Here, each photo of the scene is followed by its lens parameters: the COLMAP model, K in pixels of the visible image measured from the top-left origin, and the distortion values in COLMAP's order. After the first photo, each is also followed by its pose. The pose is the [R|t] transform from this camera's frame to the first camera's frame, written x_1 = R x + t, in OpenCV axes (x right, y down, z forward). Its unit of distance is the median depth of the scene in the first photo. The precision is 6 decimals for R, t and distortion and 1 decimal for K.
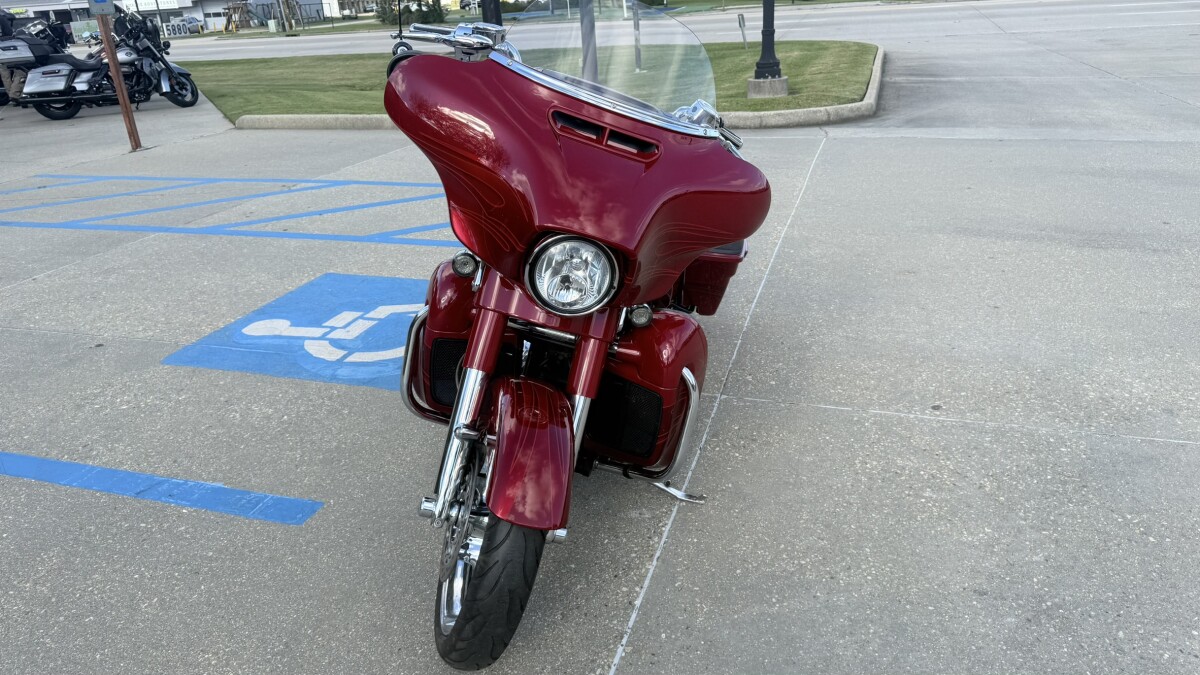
lens RADIAL K [[848.3, 0, 600.0], [0, 848.3, 337.5], [0, 0, 1]] dist [0.032406, -0.056720]
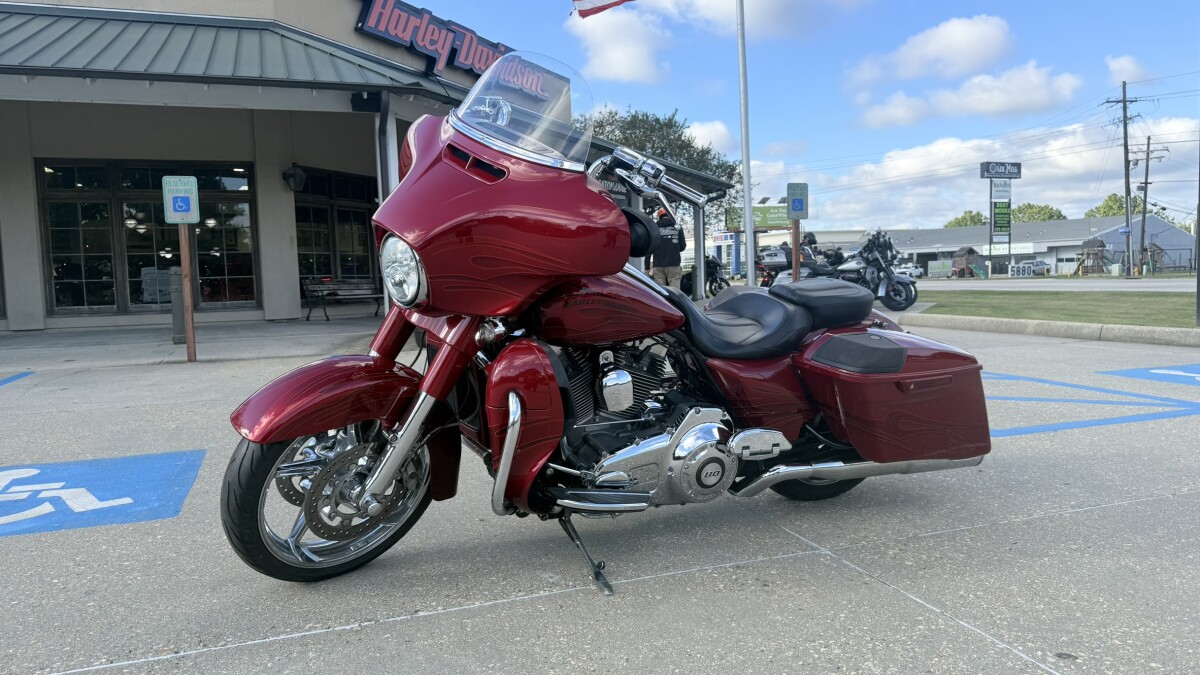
lens RADIAL K [[848.3, 0, 600.0], [0, 848.3, 337.5], [0, 0, 1]] dist [0.032406, -0.056720]
pose [[0.593879, 0.092365, -0.799235, 0.173804], [-0.308725, 0.943505, -0.120363, 0.011489], [0.742965, 0.318225, 0.588843, 0.086313]]
